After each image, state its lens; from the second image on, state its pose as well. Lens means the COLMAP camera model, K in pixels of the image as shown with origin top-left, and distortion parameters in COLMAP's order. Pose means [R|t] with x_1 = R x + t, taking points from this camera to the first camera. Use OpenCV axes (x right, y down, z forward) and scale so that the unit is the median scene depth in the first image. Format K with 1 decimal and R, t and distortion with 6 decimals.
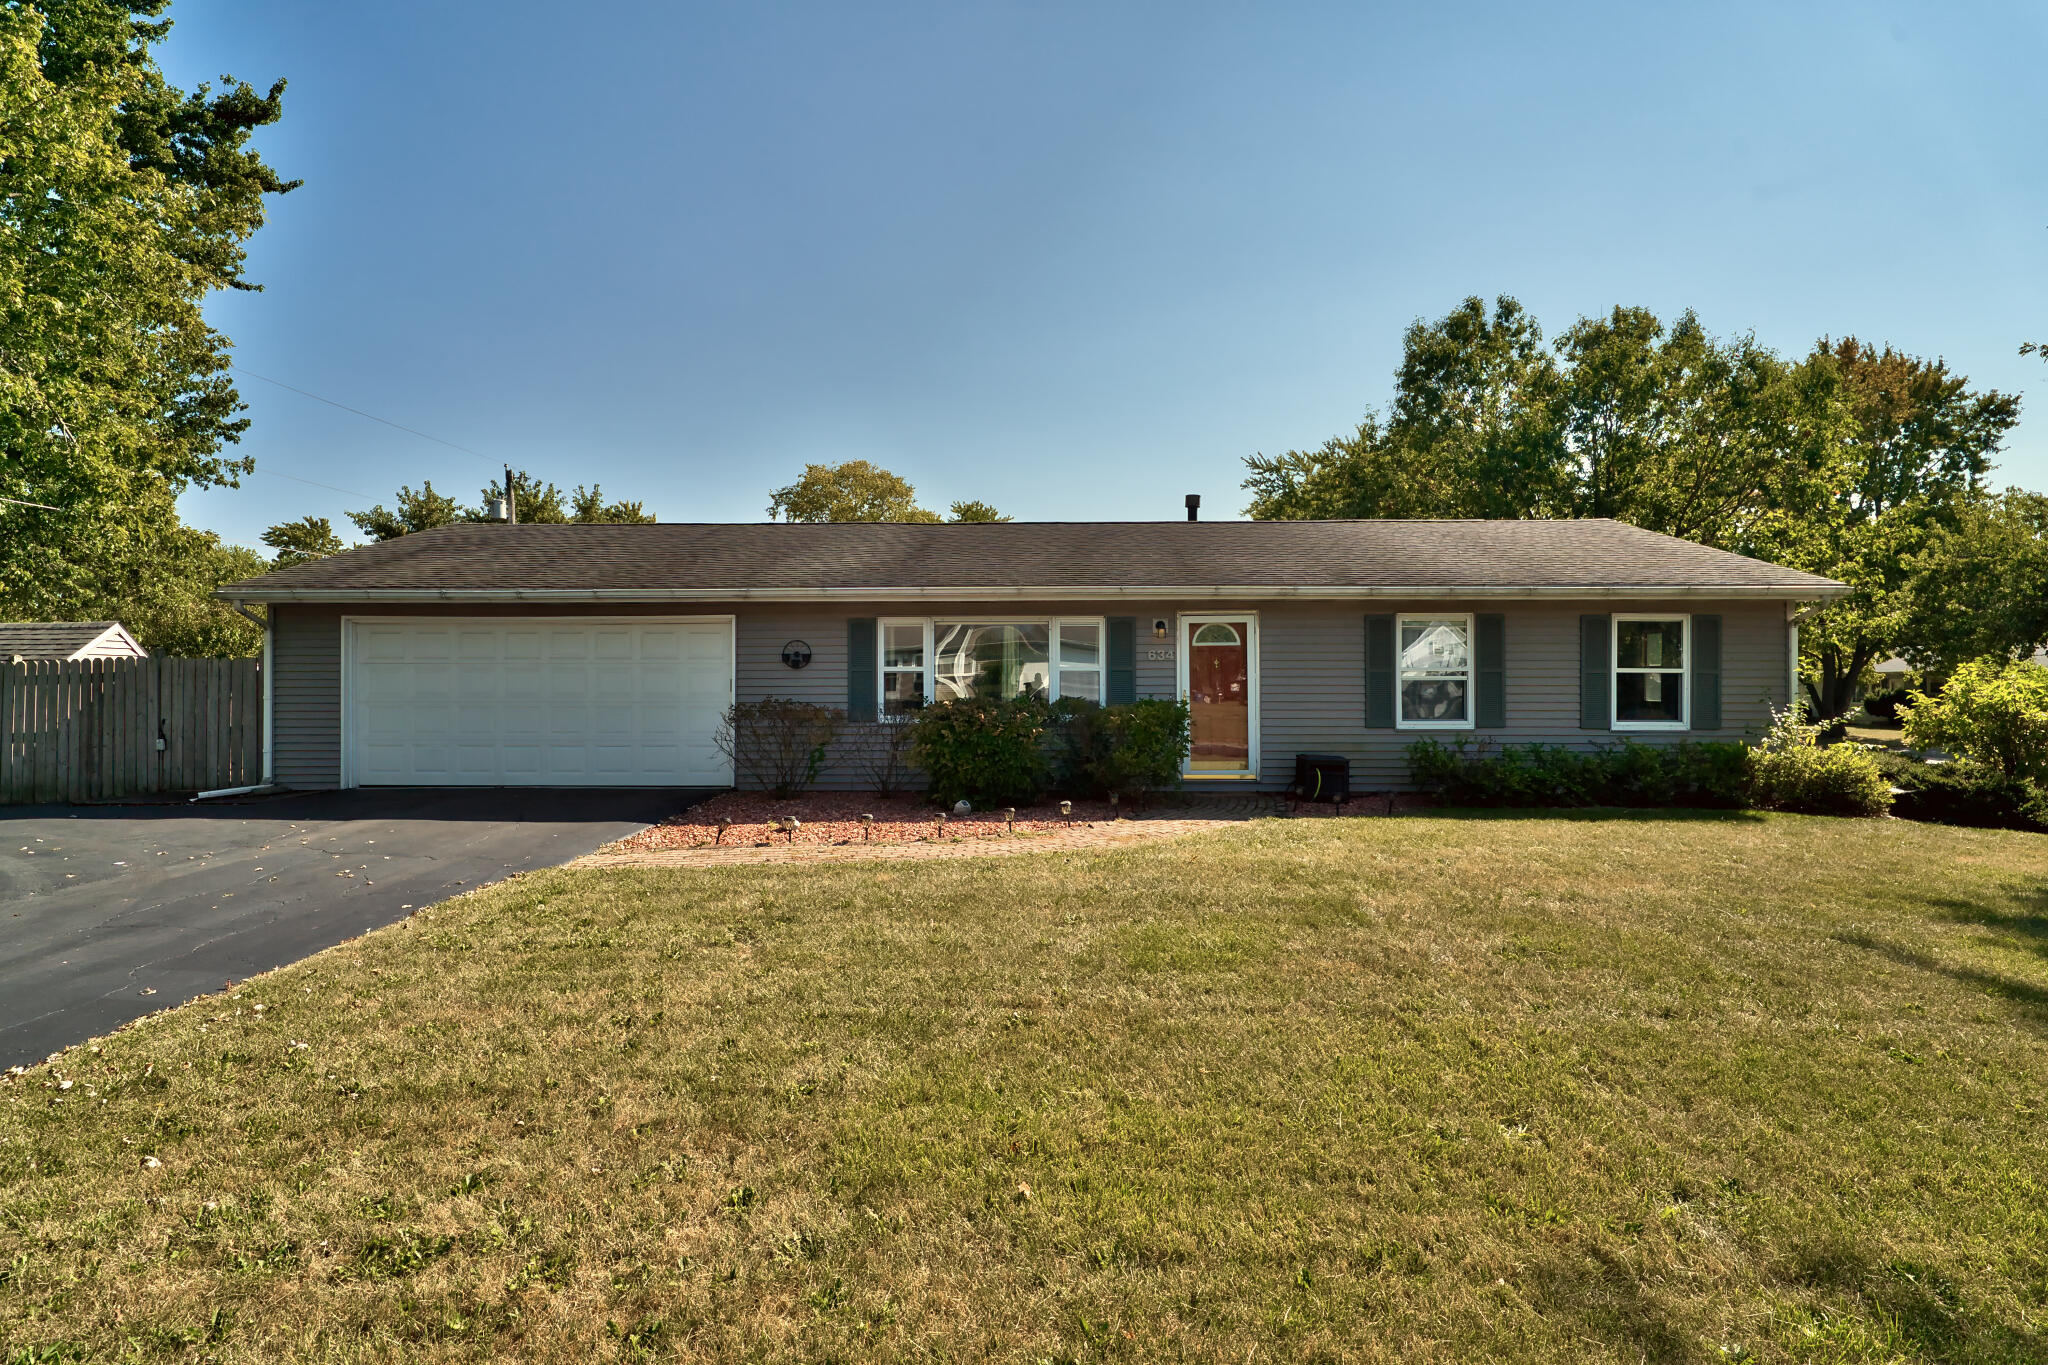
lens RADIAL K [[951.5, 0, 1016.5], [0, 951.5, 683.5], [0, 0, 1]] dist [-0.003536, -0.000248]
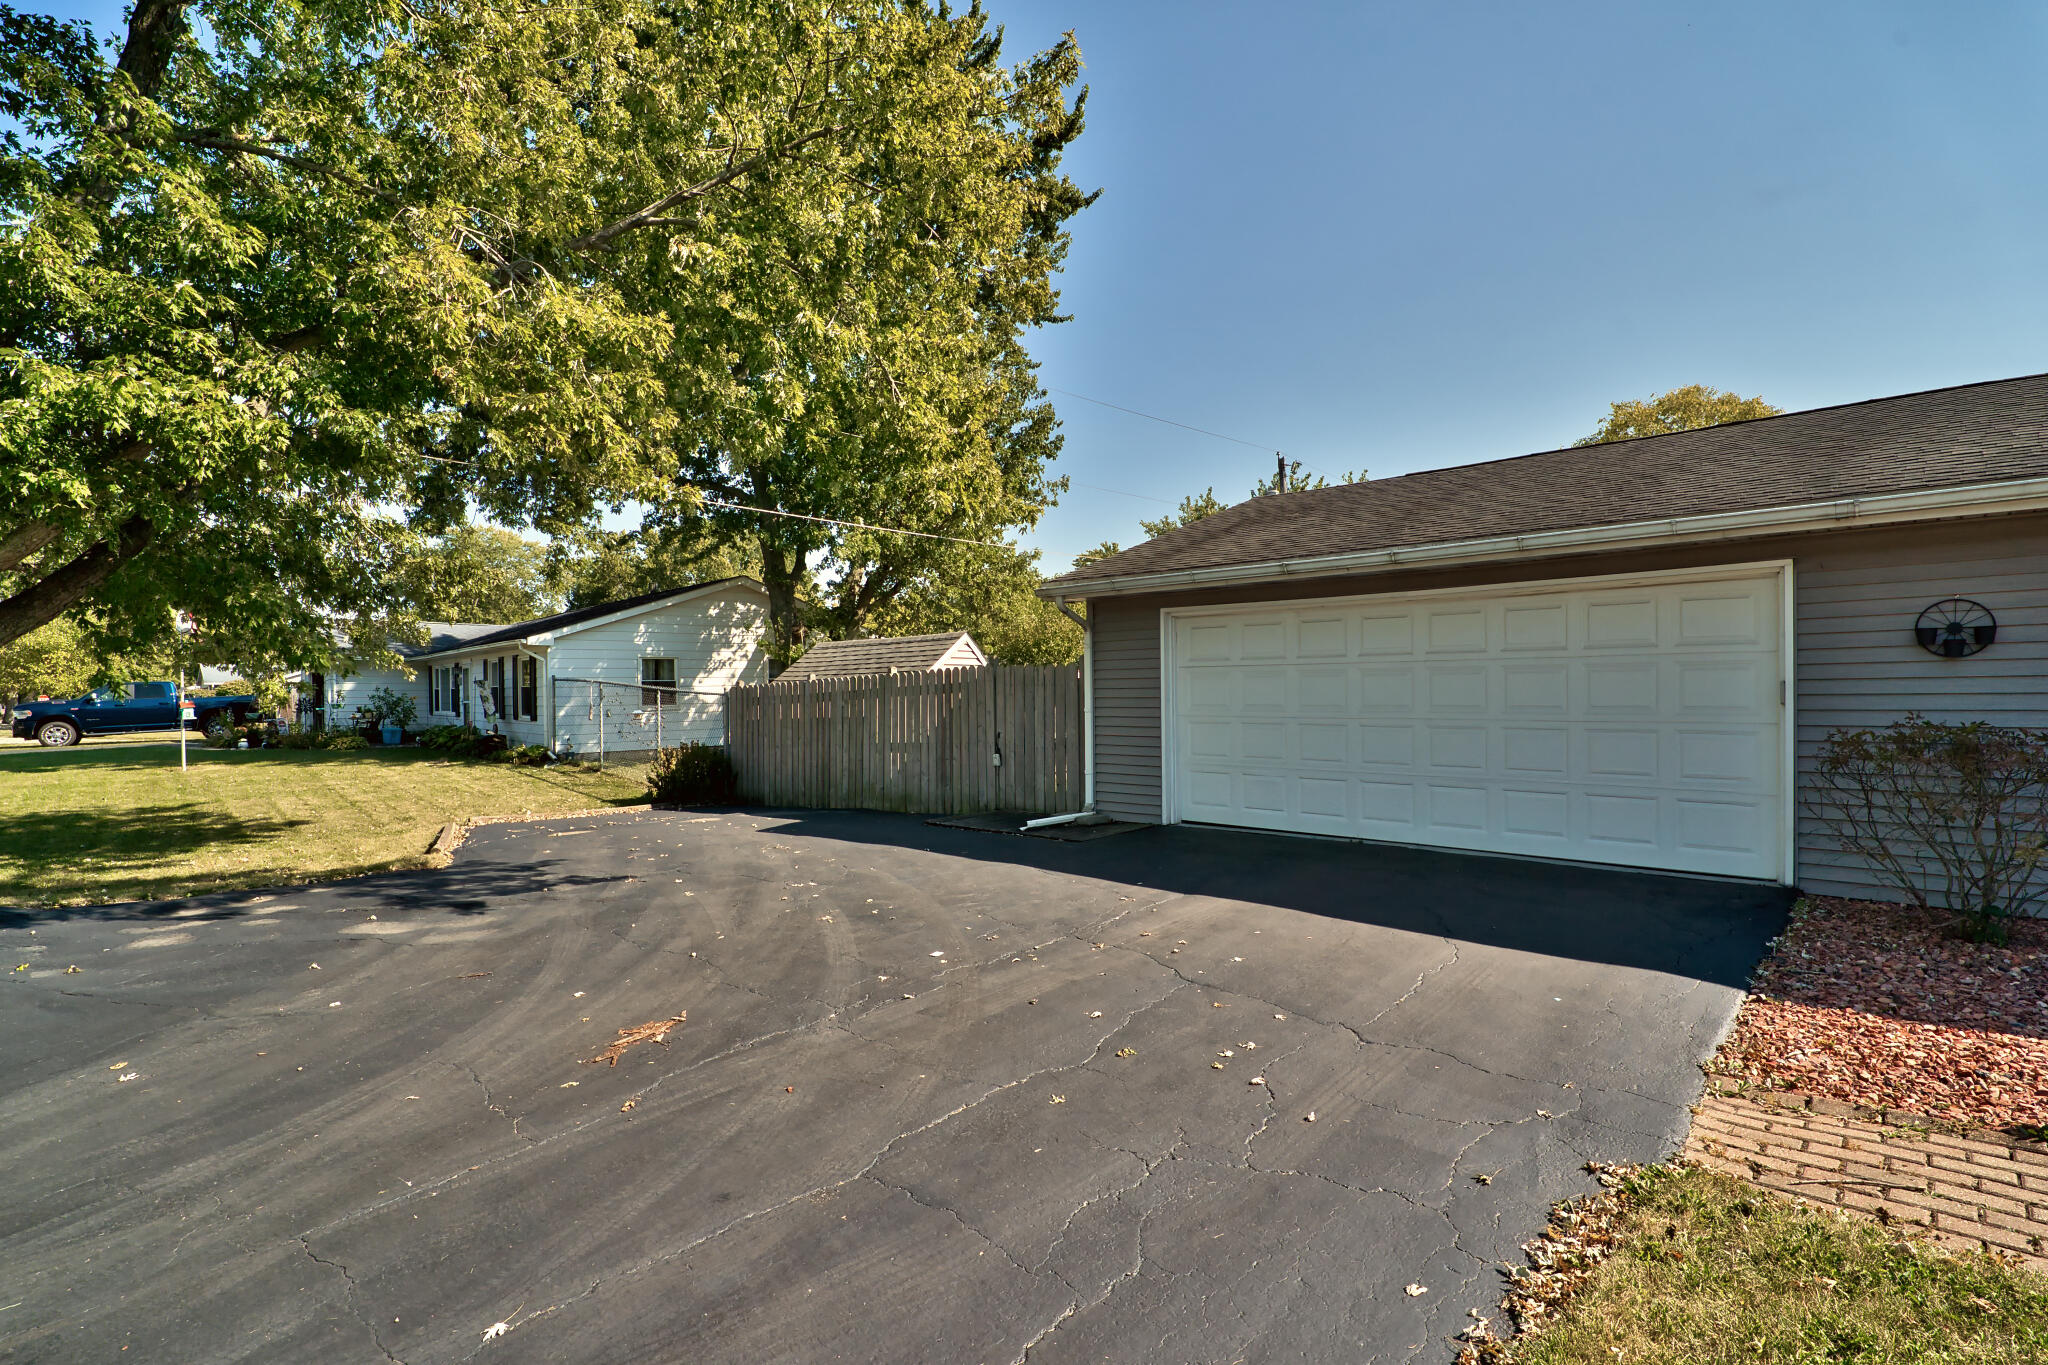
lens RADIAL K [[951.5, 0, 1016.5], [0, 951.5, 683.5], [0, 0, 1]] dist [-0.003536, -0.000248]
pose [[0.744365, -0.011359, -0.667677, -0.264409], [0.013035, 0.999912, -0.002479, -0.007558], [0.667646, -0.006858, 0.744447, 0.318591]]
